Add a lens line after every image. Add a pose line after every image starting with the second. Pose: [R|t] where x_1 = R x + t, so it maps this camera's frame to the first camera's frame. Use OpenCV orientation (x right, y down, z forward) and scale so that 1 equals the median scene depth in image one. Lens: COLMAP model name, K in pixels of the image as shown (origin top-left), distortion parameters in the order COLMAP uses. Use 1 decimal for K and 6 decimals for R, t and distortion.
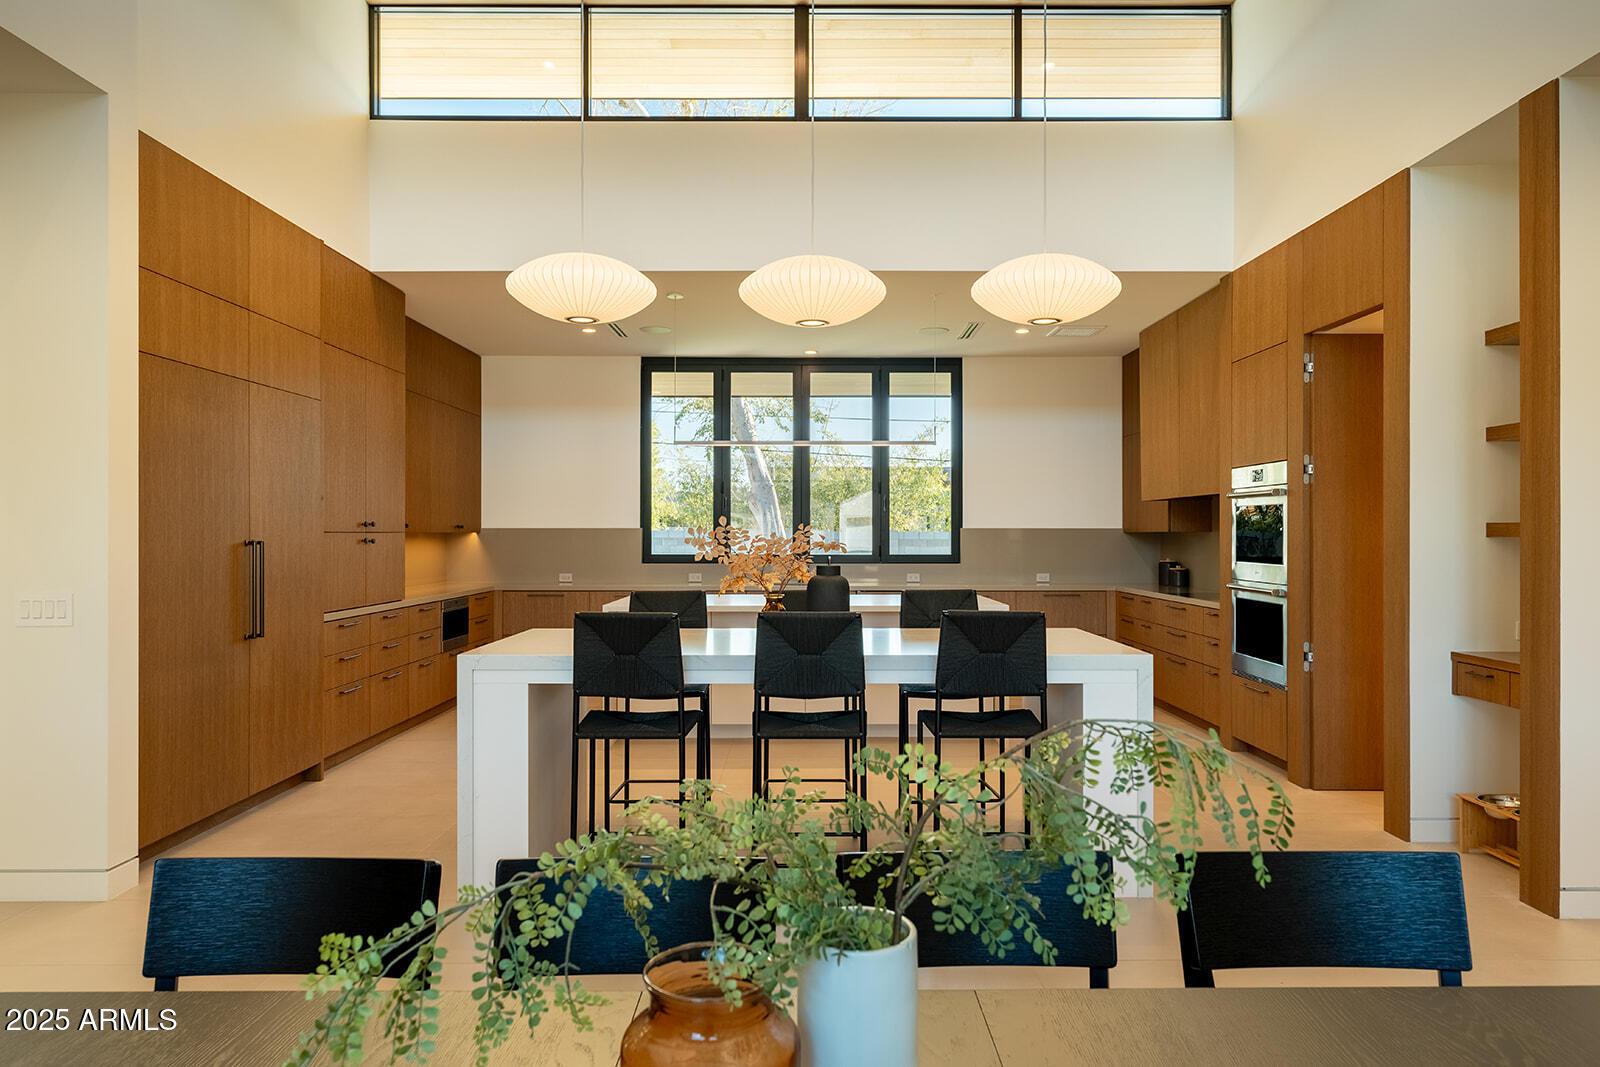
lens RADIAL K [[1048.6, 0, 800.0], [0, 1048.6, 533.5], [0, 0, 1]] dist [-0.002175, -0.001657]
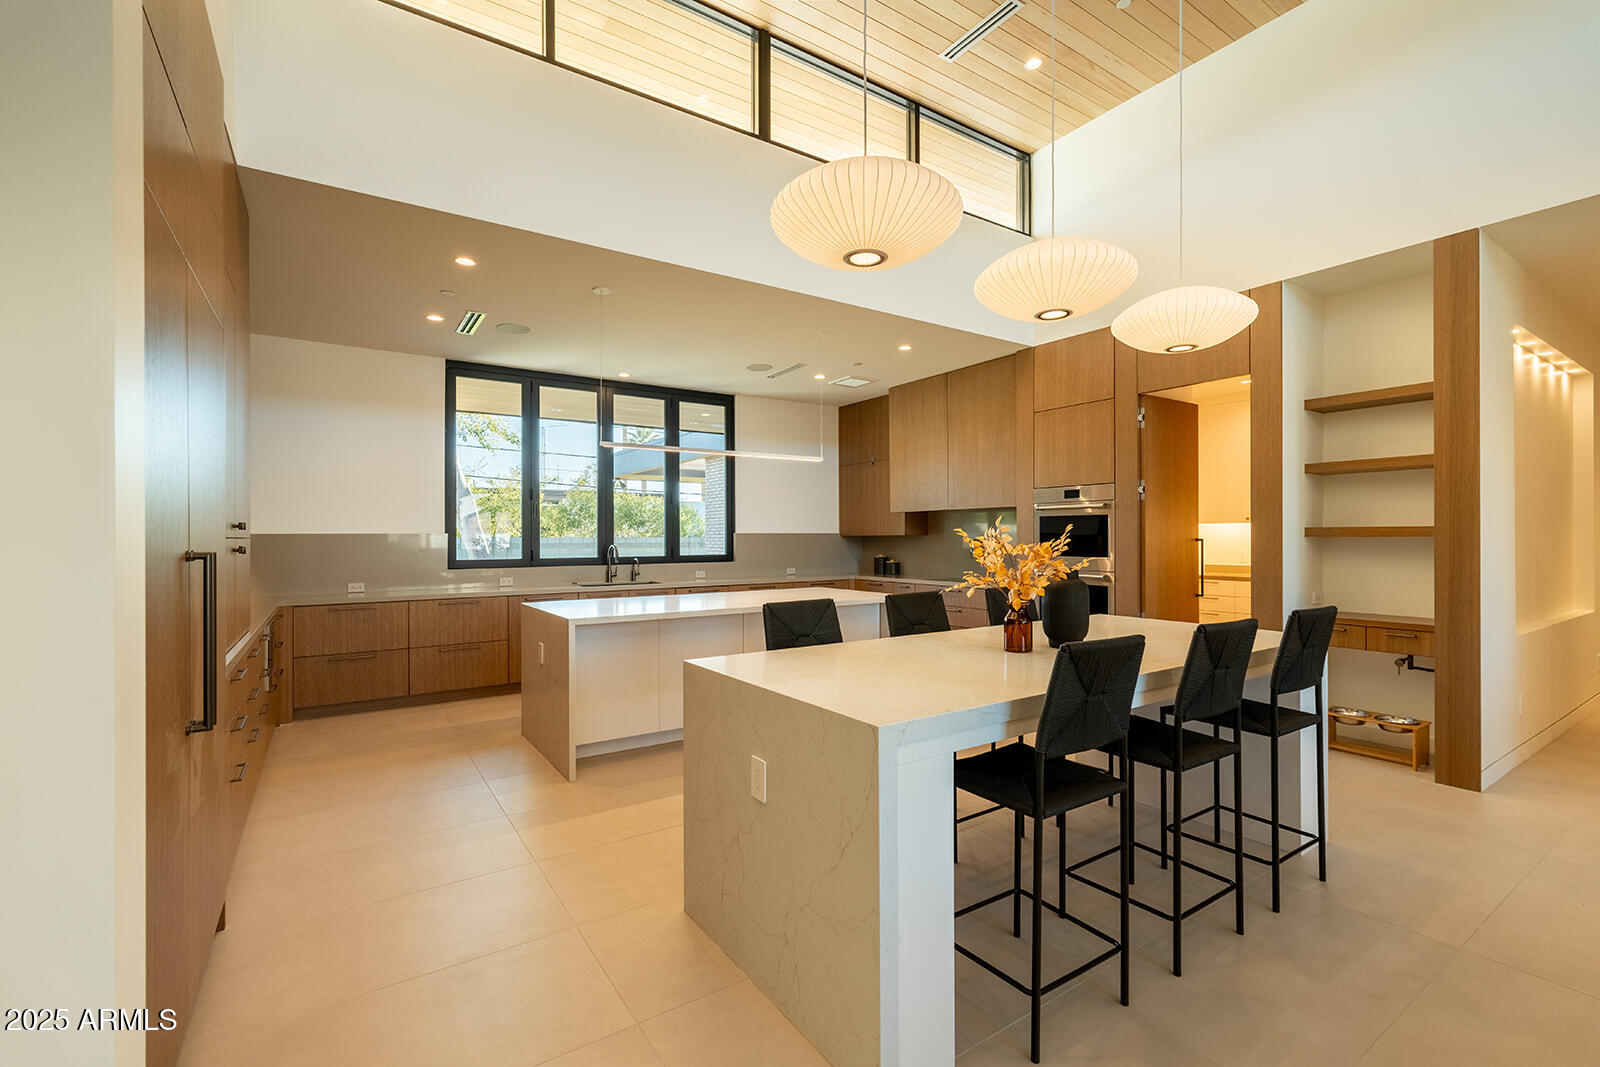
lens RADIAL K [[700.7, 0, 800.0], [0, 700.7, 533.5], [0, 0, 1]] dist [0.001507, 0.000269]
pose [[0.830149, -0.000877, 0.557540, -0.242760], [0.005199, 0.999967, -0.006169, 0.000728], [-0.557517, 0.008020, 0.830127, 0.271149]]
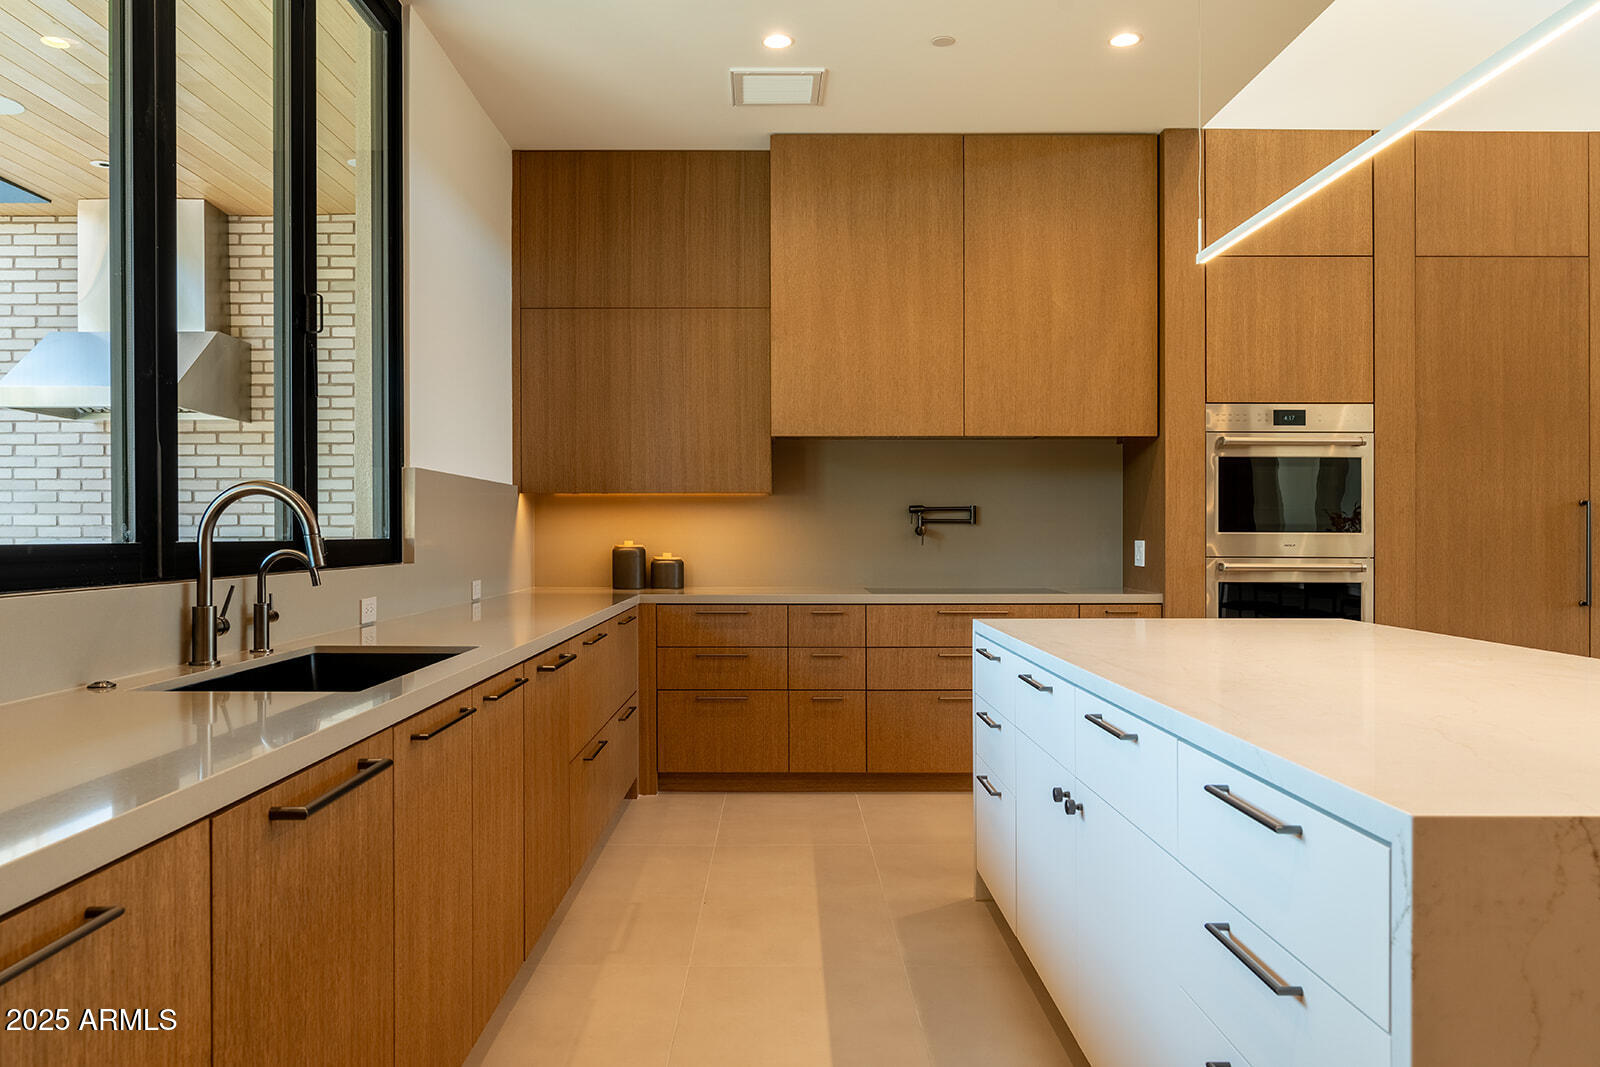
lens RADIAL K [[1119.9, 0, 800.0], [0, 1119.9, 533.5], [0, 0, 1]] dist [0.004938, 0.004166]
pose [[-0.003163, 0.000297, 0.999995, -0.238690], [0.000482, 1.000000, -0.000296, 0.018490], [-0.999995, 0.000481, -0.003163, 0.862915]]
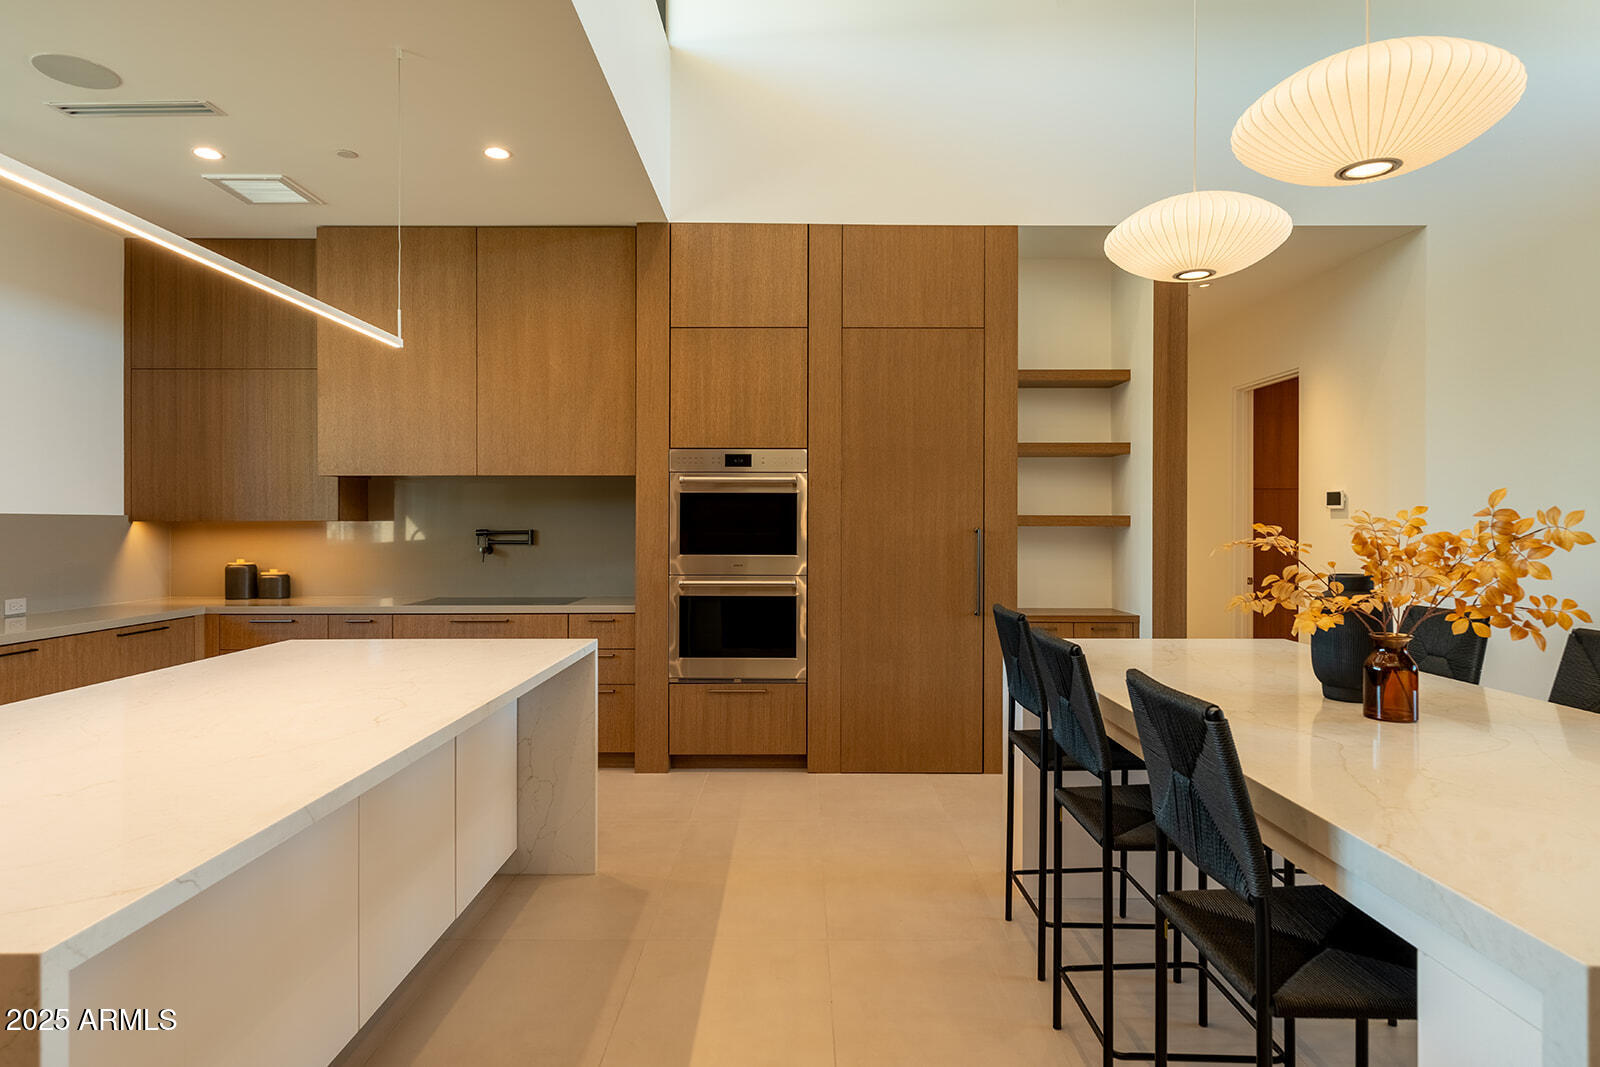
lens RADIAL K [[895.5, 0, 800.0], [0, 895.5, 533.5], [0, 0, 1]] dist [0.006078, 0.001316]
pose [[-0.002252, -0.007954, 0.999966, -0.225645], [0.001777, 0.999967, 0.007958, 0.002088], [-0.999996, 0.001795, -0.002237, 0.601677]]
